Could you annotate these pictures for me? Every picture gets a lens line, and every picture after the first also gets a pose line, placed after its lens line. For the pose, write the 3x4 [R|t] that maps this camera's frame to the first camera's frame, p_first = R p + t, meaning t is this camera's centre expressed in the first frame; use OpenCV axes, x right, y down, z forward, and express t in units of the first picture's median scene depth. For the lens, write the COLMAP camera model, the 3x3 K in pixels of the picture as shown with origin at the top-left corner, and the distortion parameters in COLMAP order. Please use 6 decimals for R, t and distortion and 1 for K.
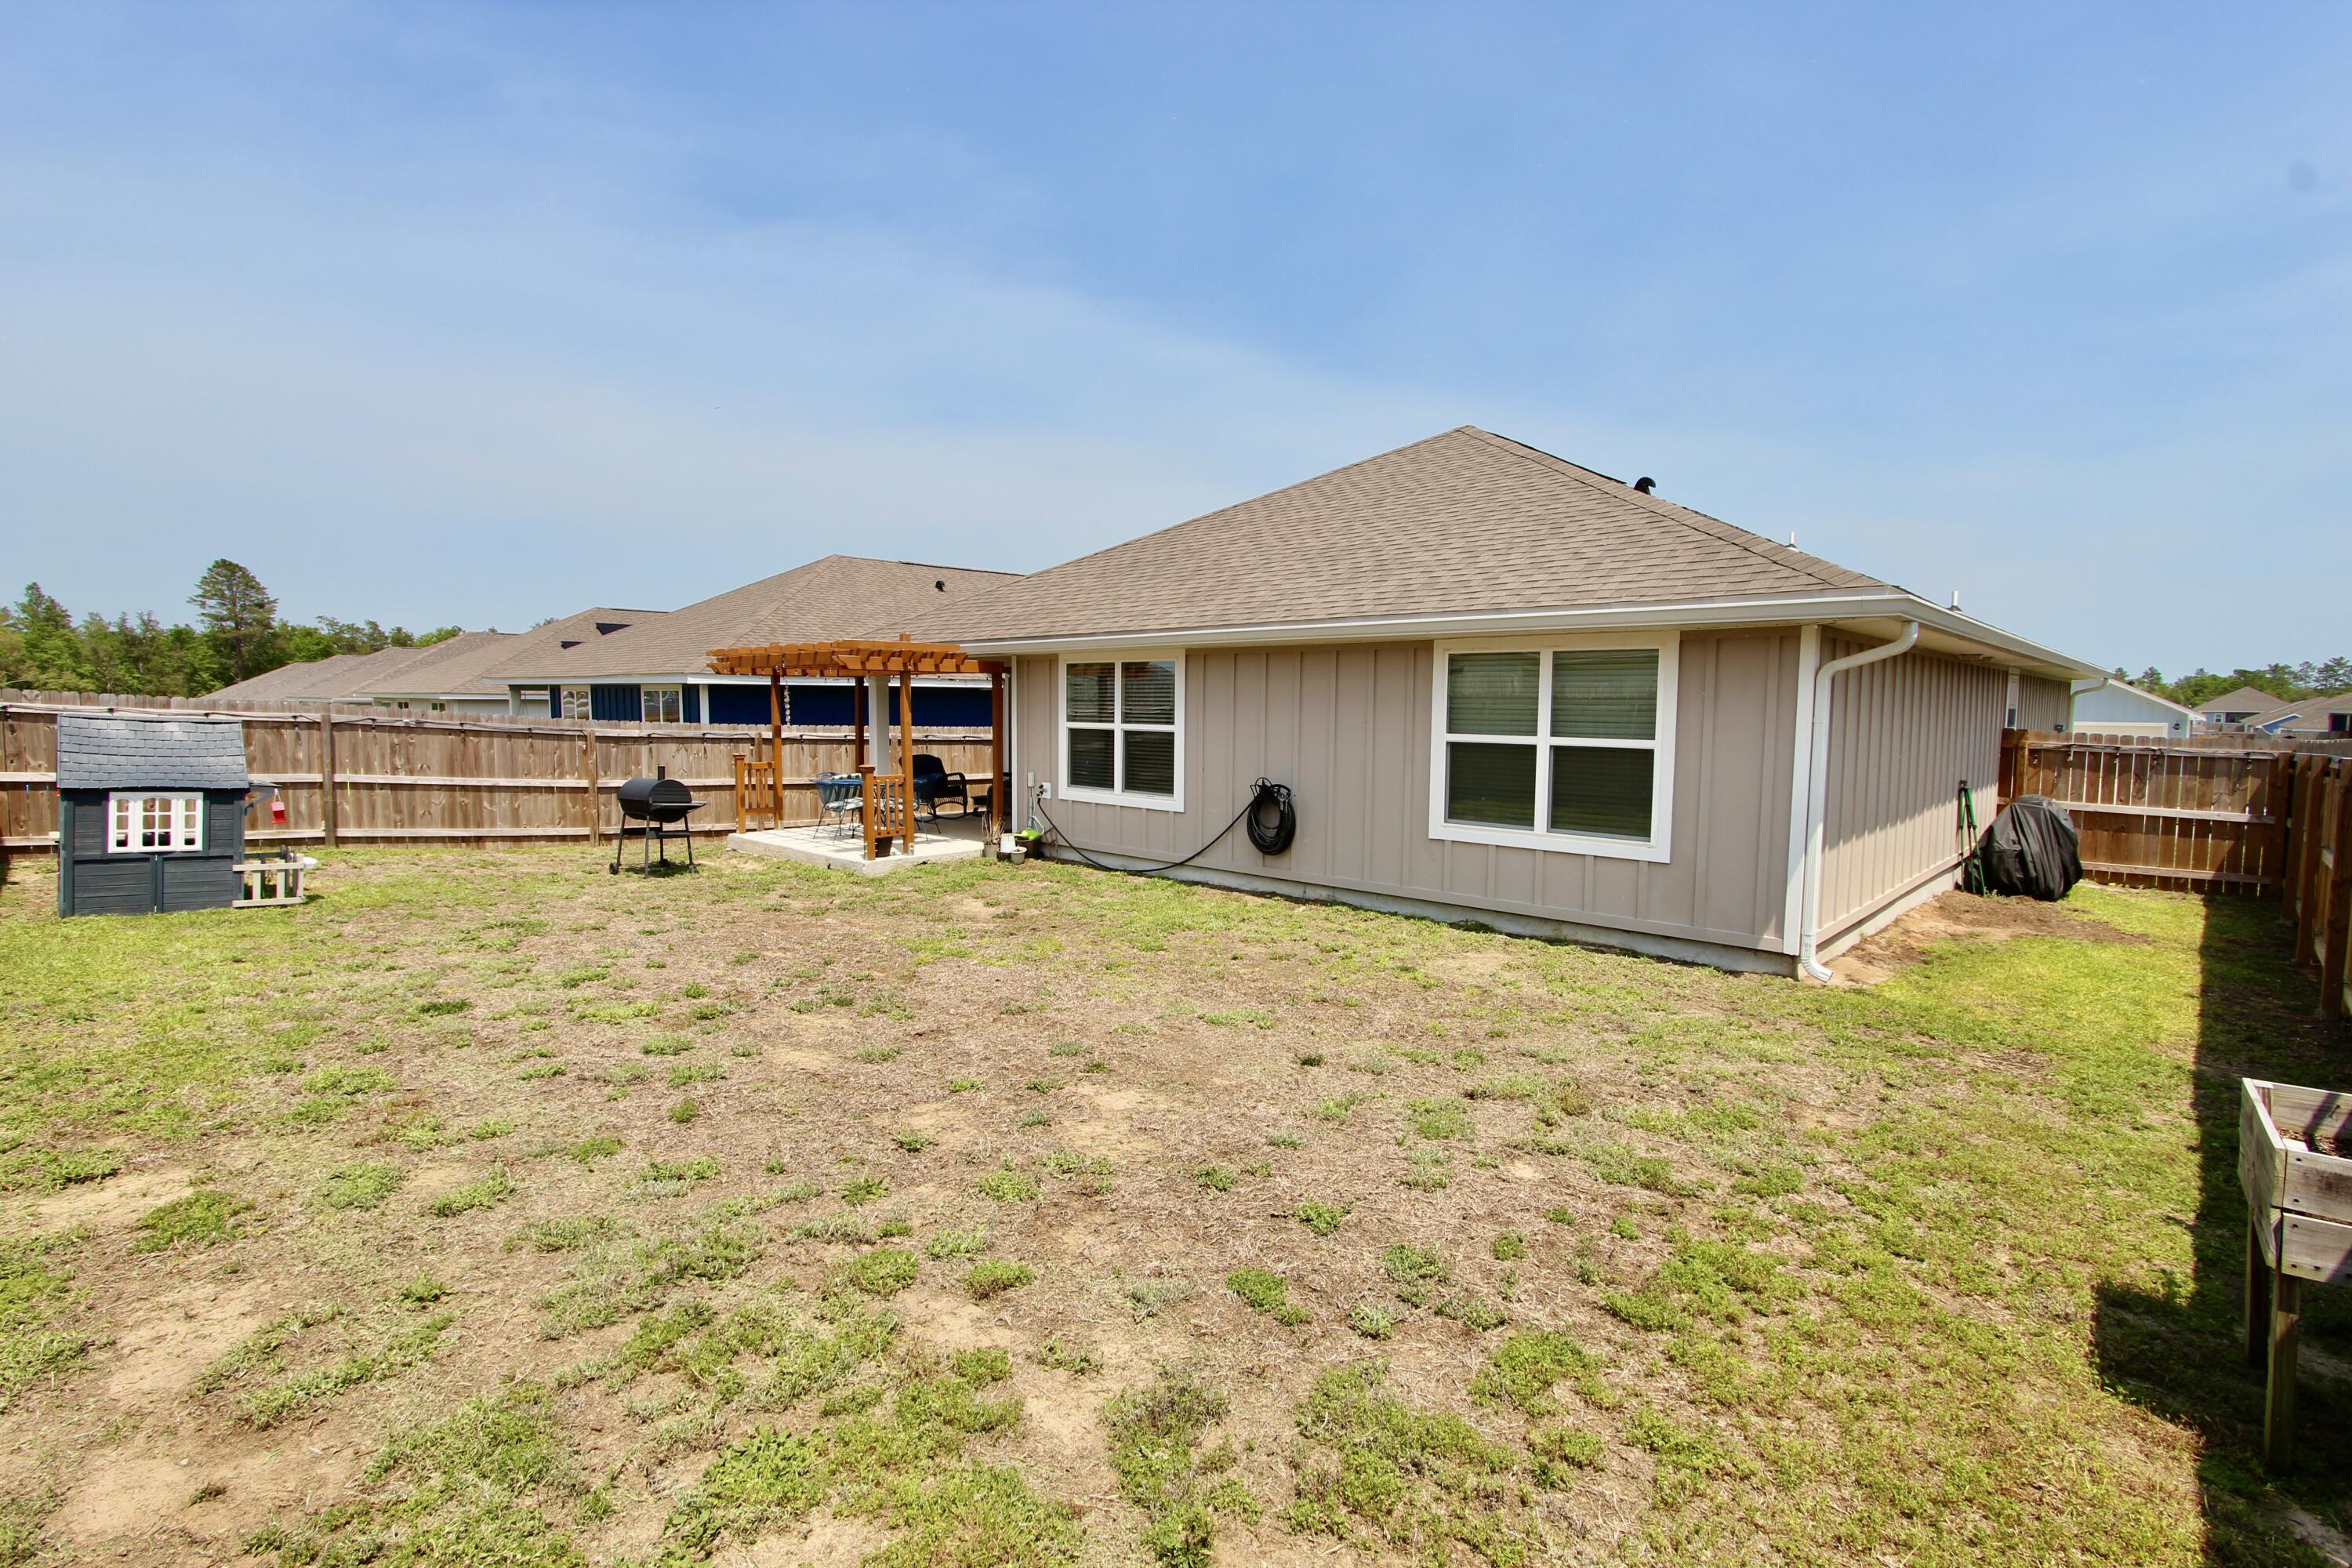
lens RADIAL K [[1086.7, 0, 1172.8], [0, 1086.7, 779.6], [0, 0, 1]] dist [-0.017858, 0.002636]
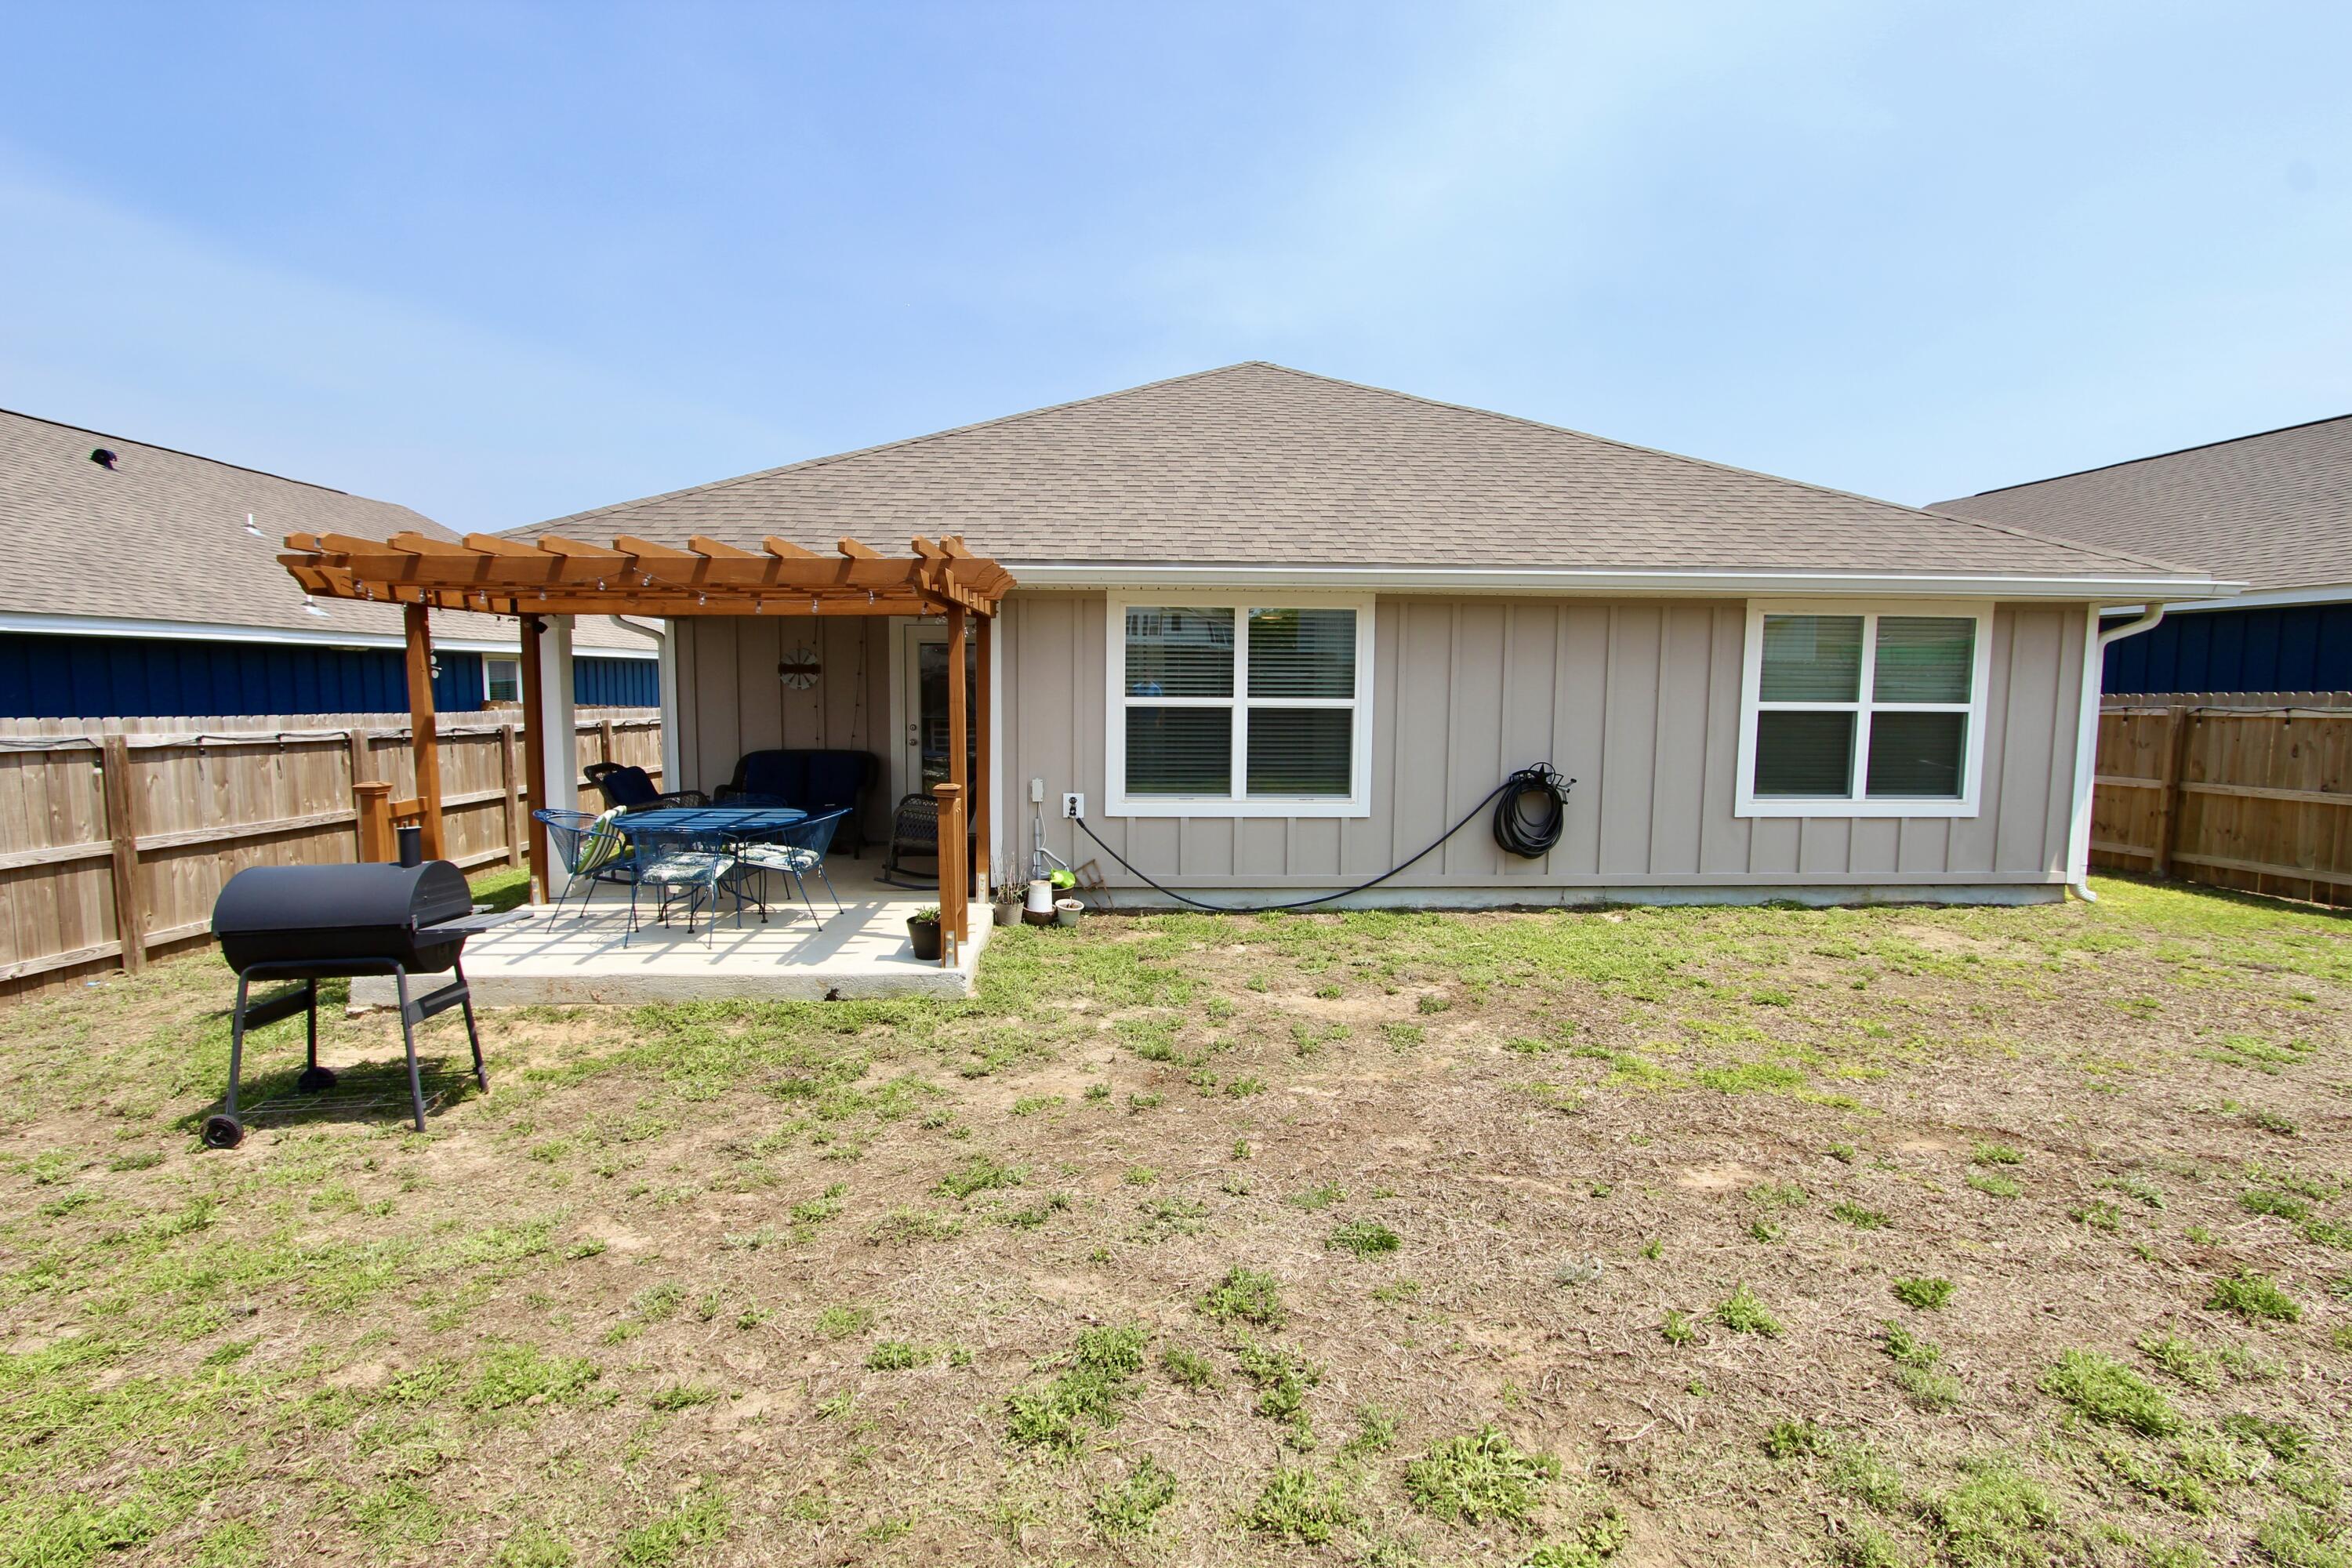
lens RADIAL K [[1087.5, 0, 1173.3], [0, 1087.5, 777.2], [0, 0, 1]] dist [-0.018927, 0.001873]
pose [[0.683897, -0.068361, 0.726368, -0.479537], [0.050665, 0.997647, 0.046190, -0.029271], [-0.727817, 0.005213, 0.685752, 0.465336]]
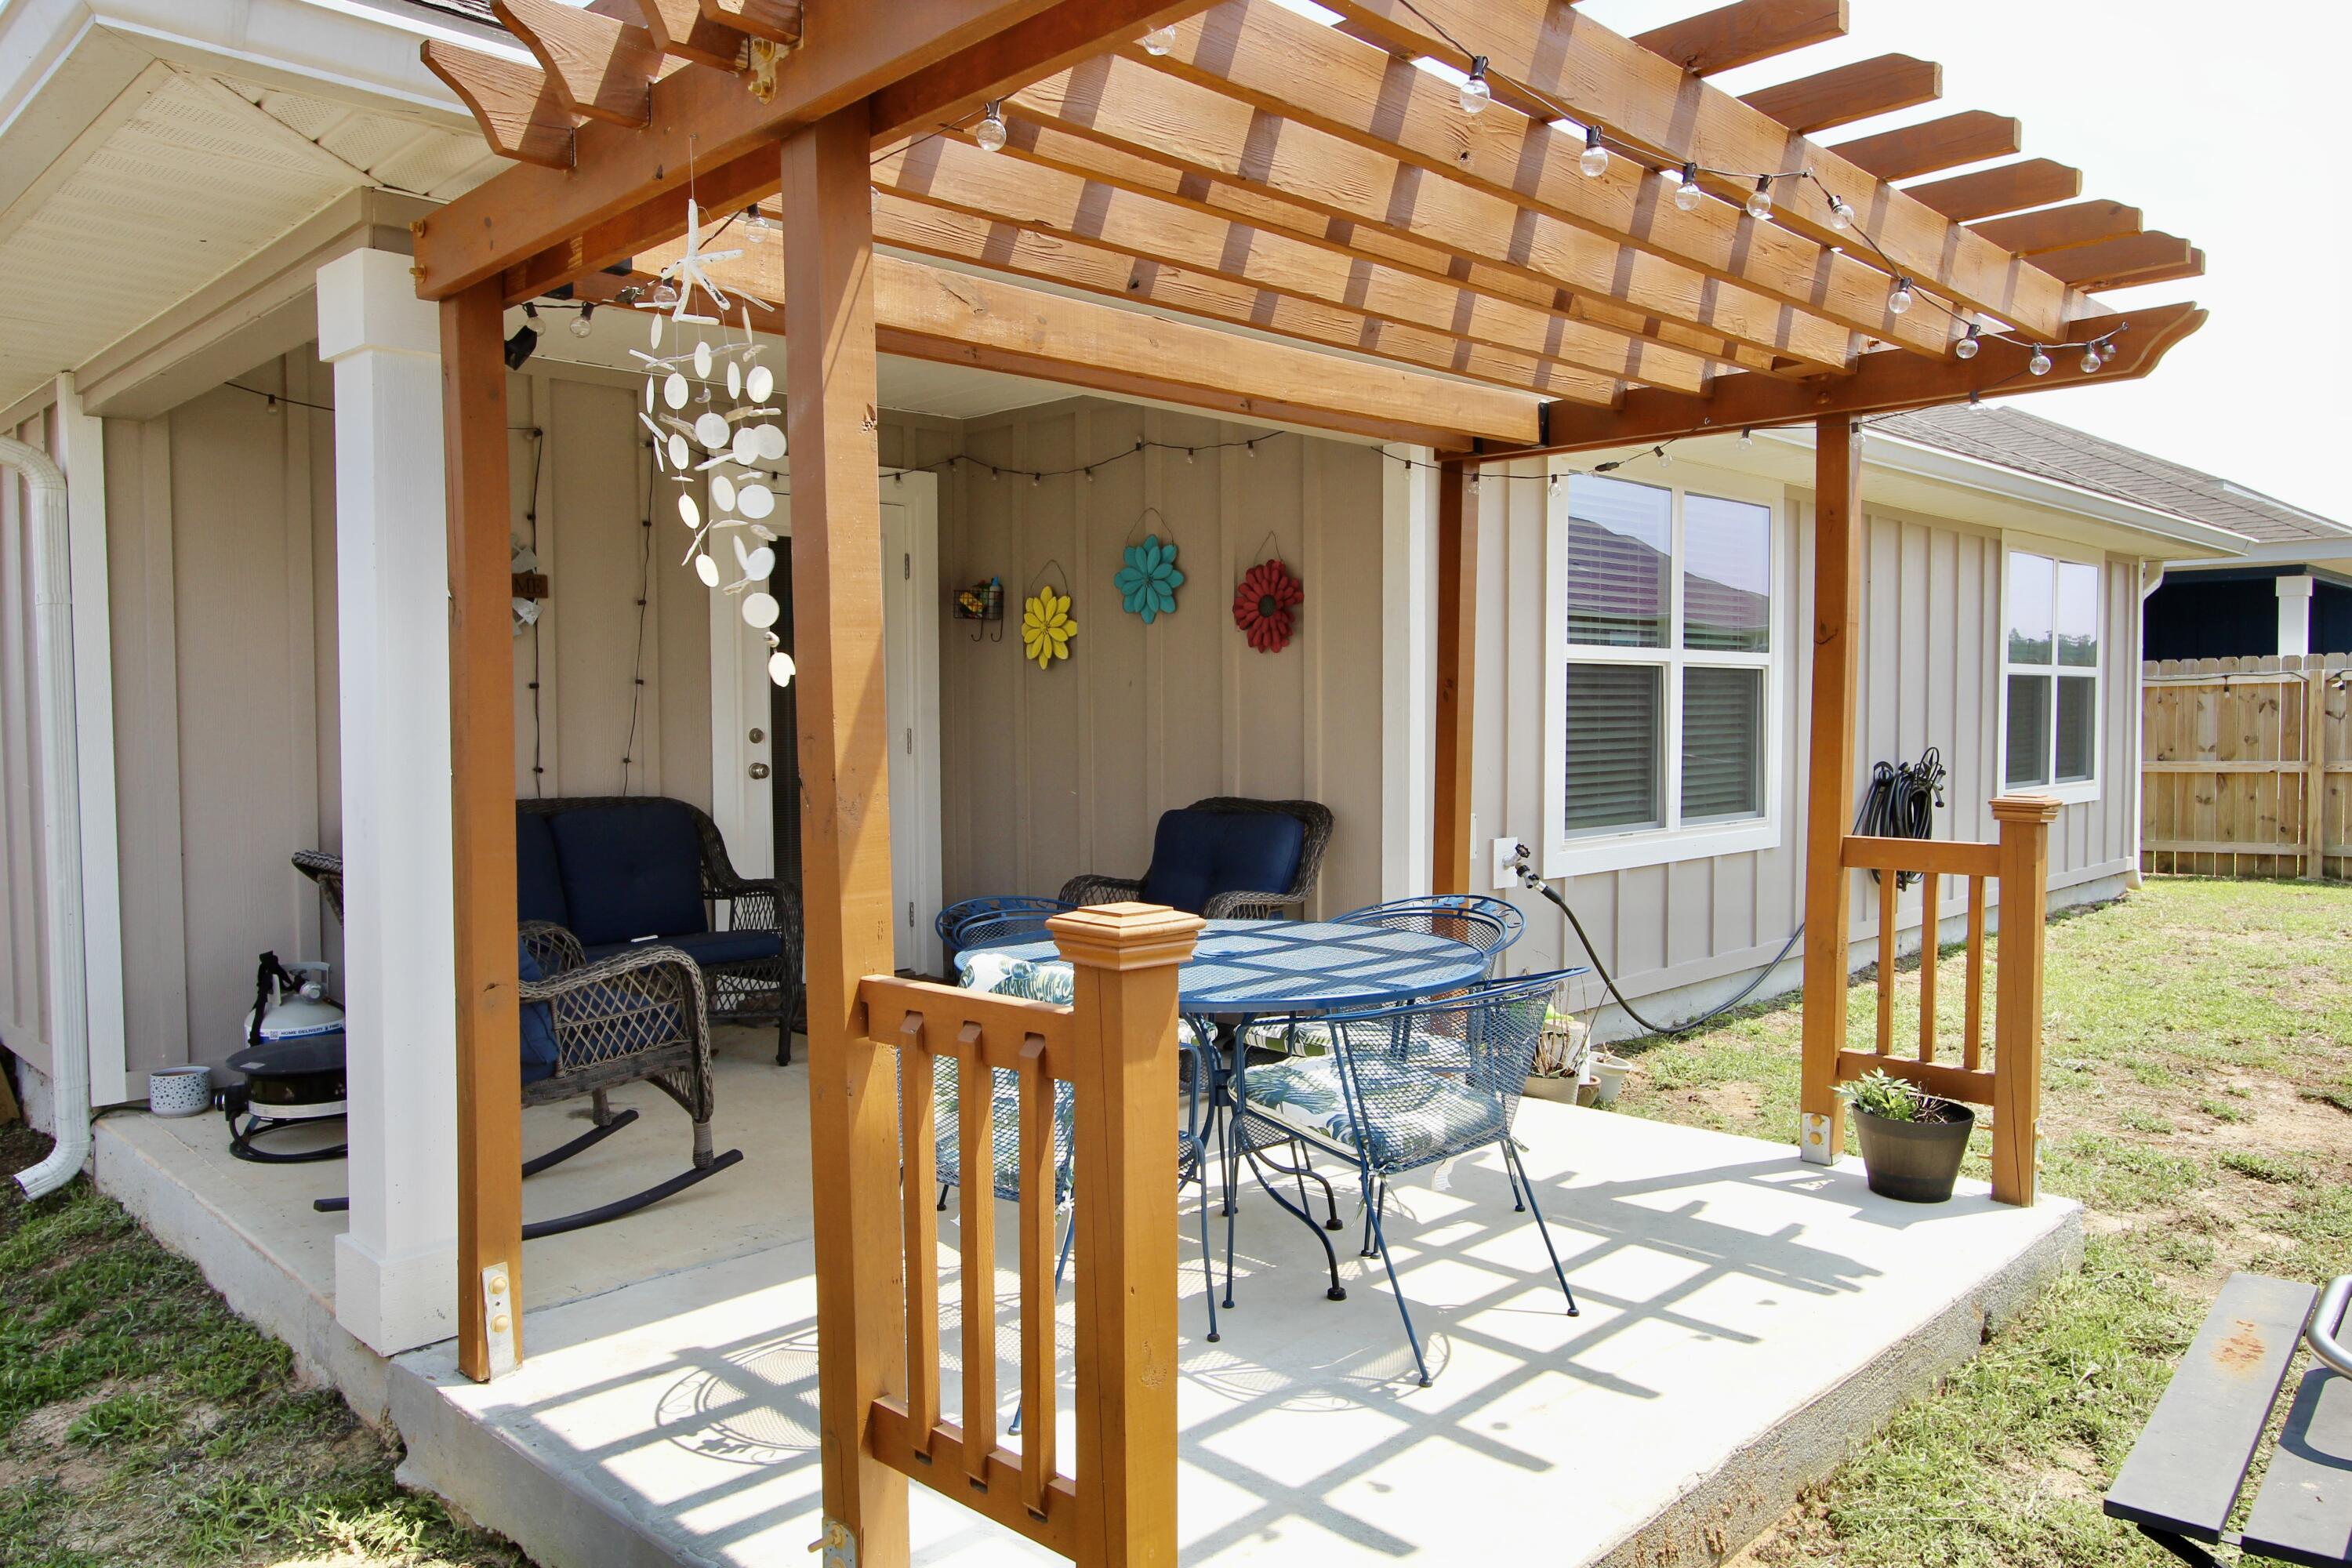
lens RADIAL K [[1639.3, 0, 1176.0], [0, 1639.3, 784.0], [0, 0, 1]] dist [-0.000958, -0.000153]
pose [[0.014264, -0.057425, 0.998248, -0.522160], [0.075952, 0.995527, 0.056183, -0.041261], [-0.997009, 0.075017, 0.018562, 0.965349]]
